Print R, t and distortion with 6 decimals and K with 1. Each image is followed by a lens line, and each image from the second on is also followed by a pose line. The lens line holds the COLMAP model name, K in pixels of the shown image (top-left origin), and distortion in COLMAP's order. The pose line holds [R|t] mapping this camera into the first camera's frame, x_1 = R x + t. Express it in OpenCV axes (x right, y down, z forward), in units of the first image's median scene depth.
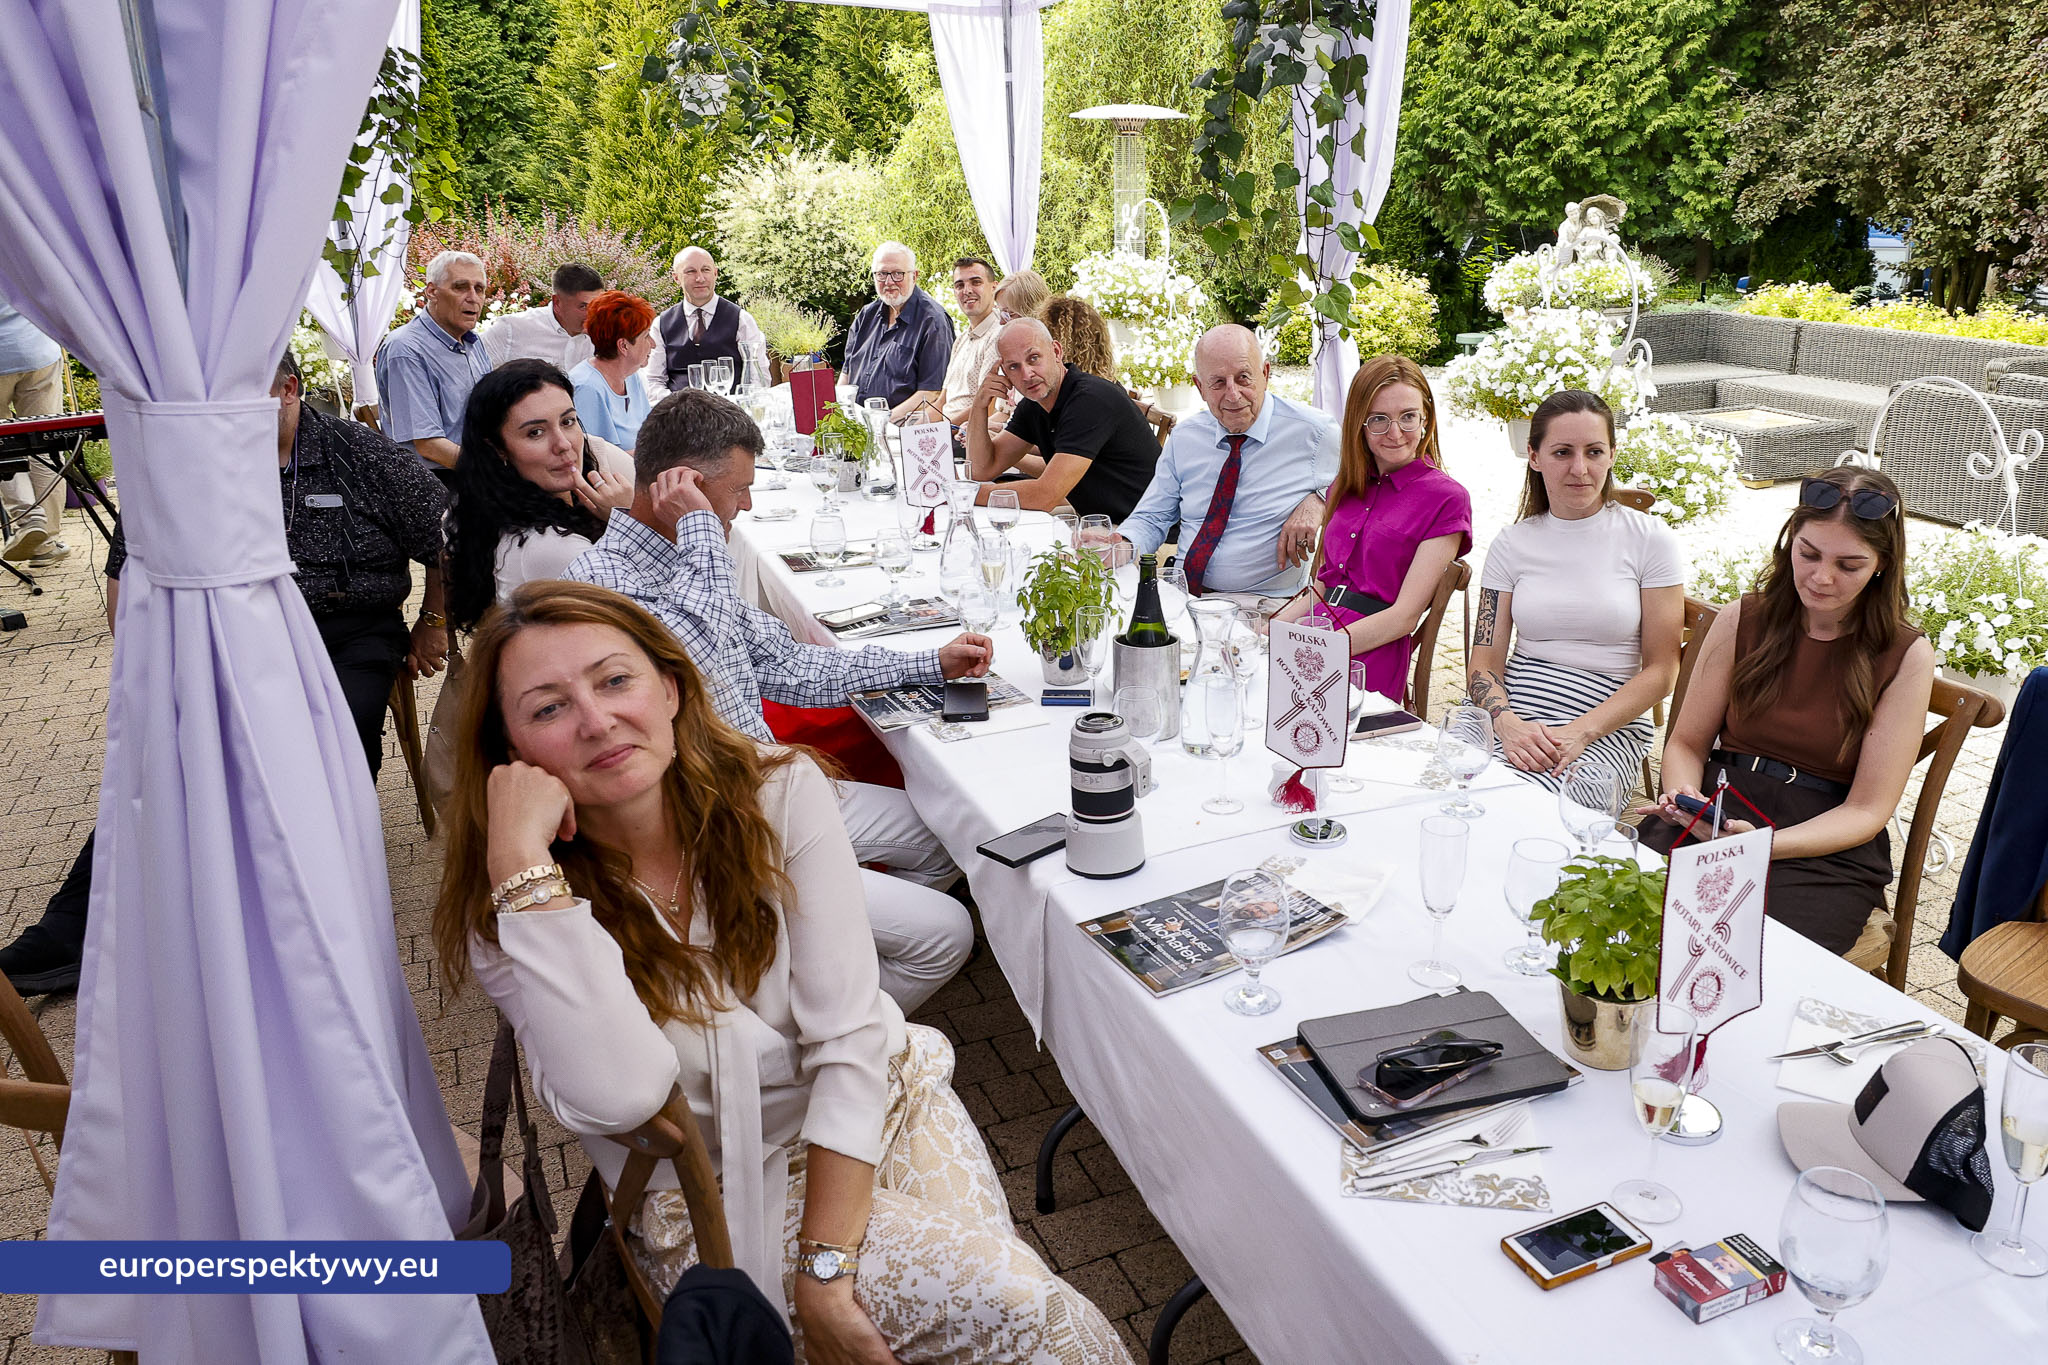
lens RADIAL K [[1531.6, 0, 1150.8], [0, 1531.6, 601.3], [0, 0, 1]] dist [-0.003797, -0.002170]
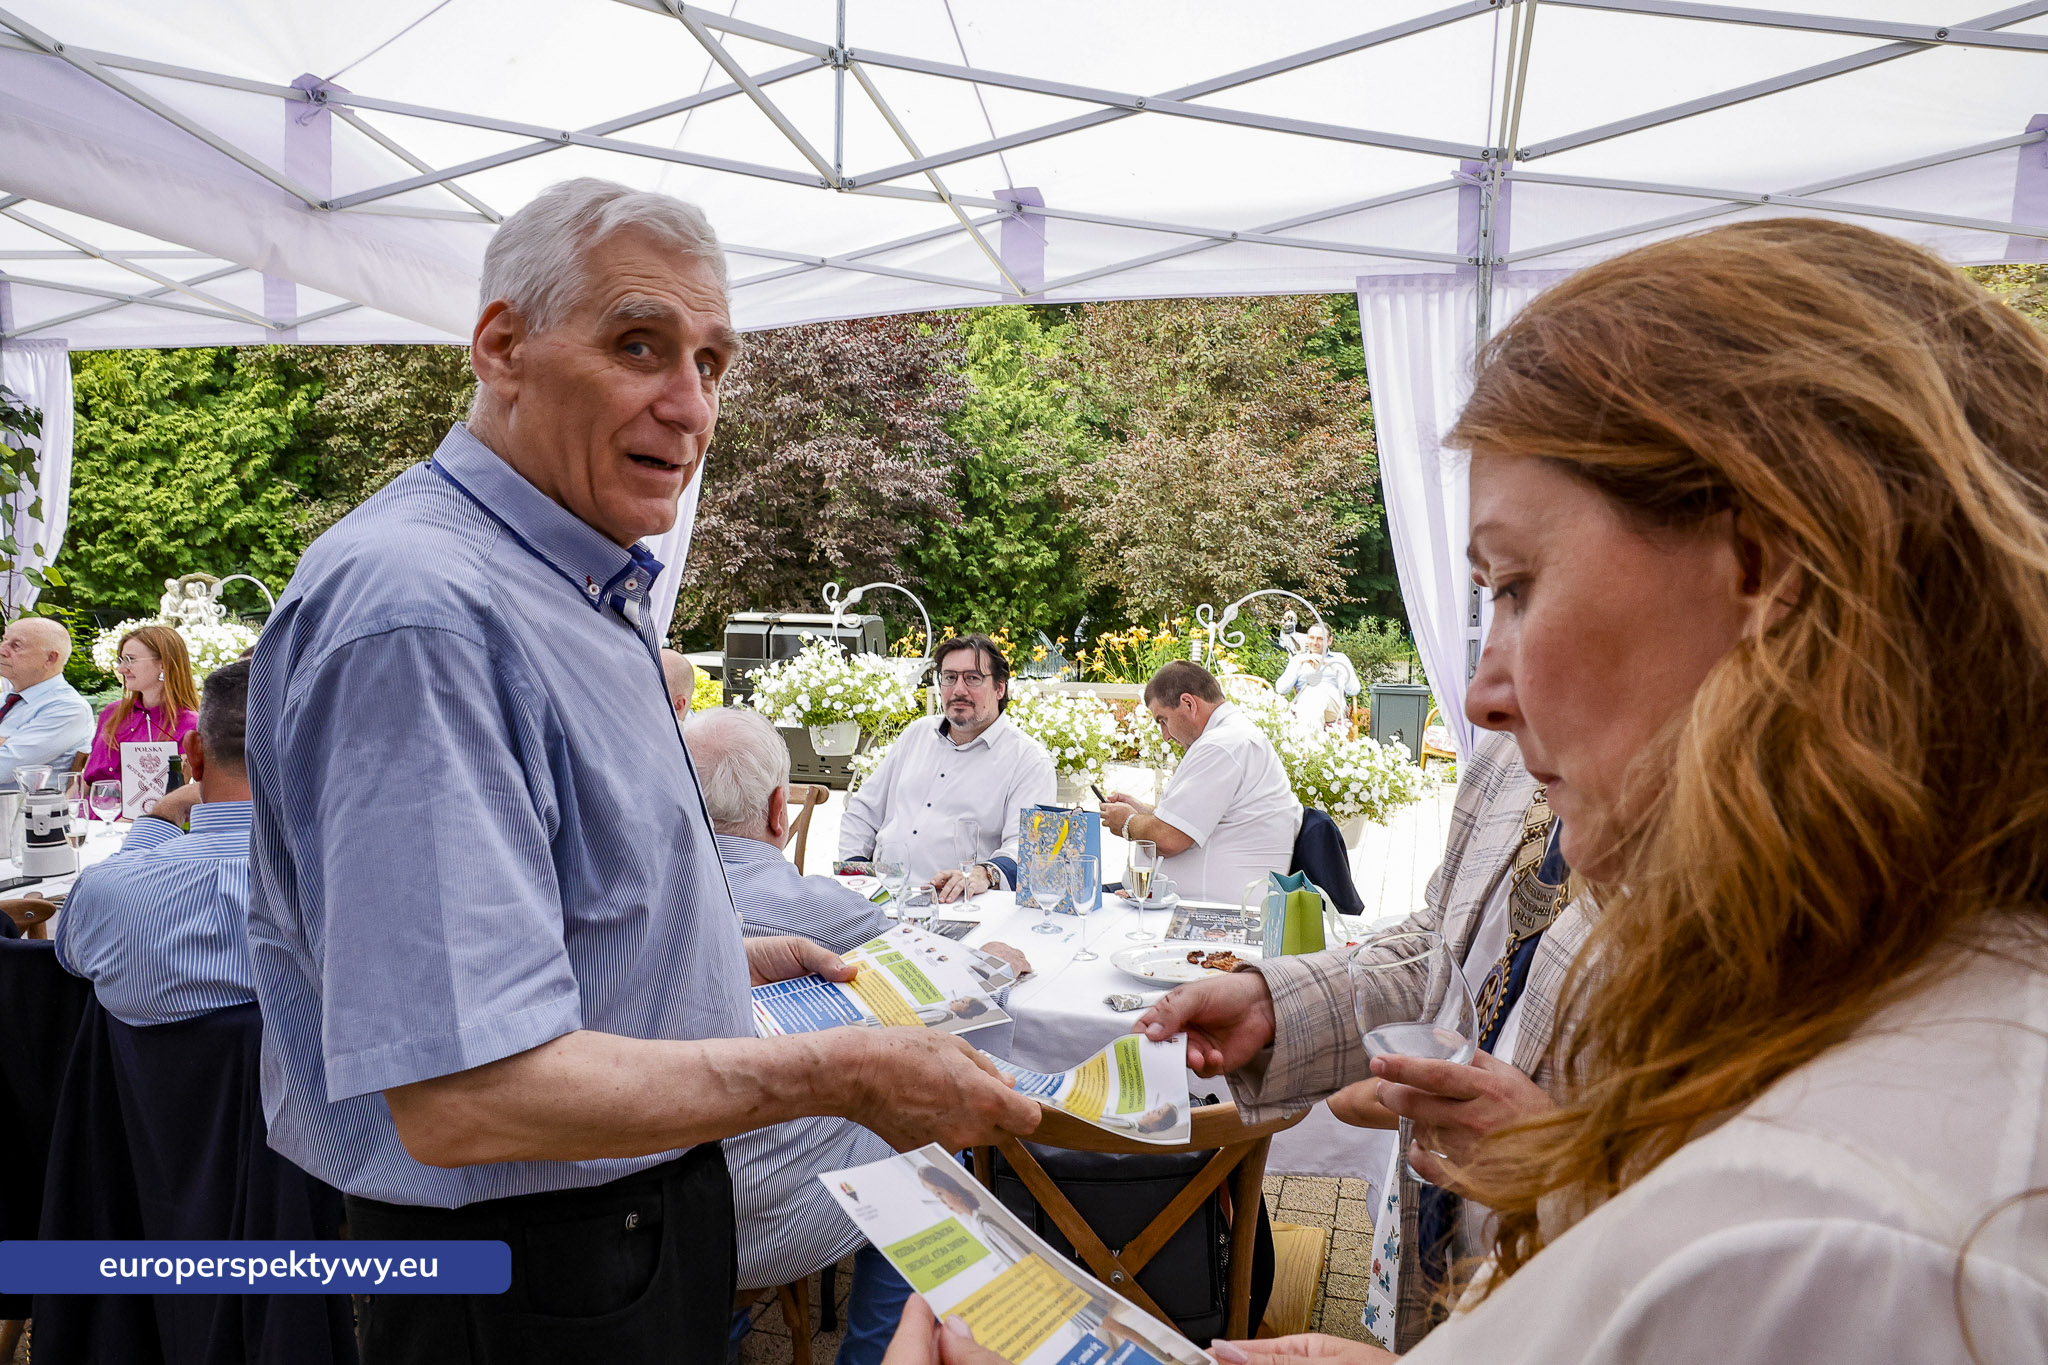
lens RADIAL K [[1360.7, 0, 1024.0], [0, 1360.7, 682.5], [0, 0, 1]] dist [-0.002790, -0.000091]
pose [[0.662624, -0.051141, 0.747204, -0.067453], [0.196668, 0.974536, -0.107705, 0.053181], [-0.722669, 0.218319, 0.655809, -0.136219]]
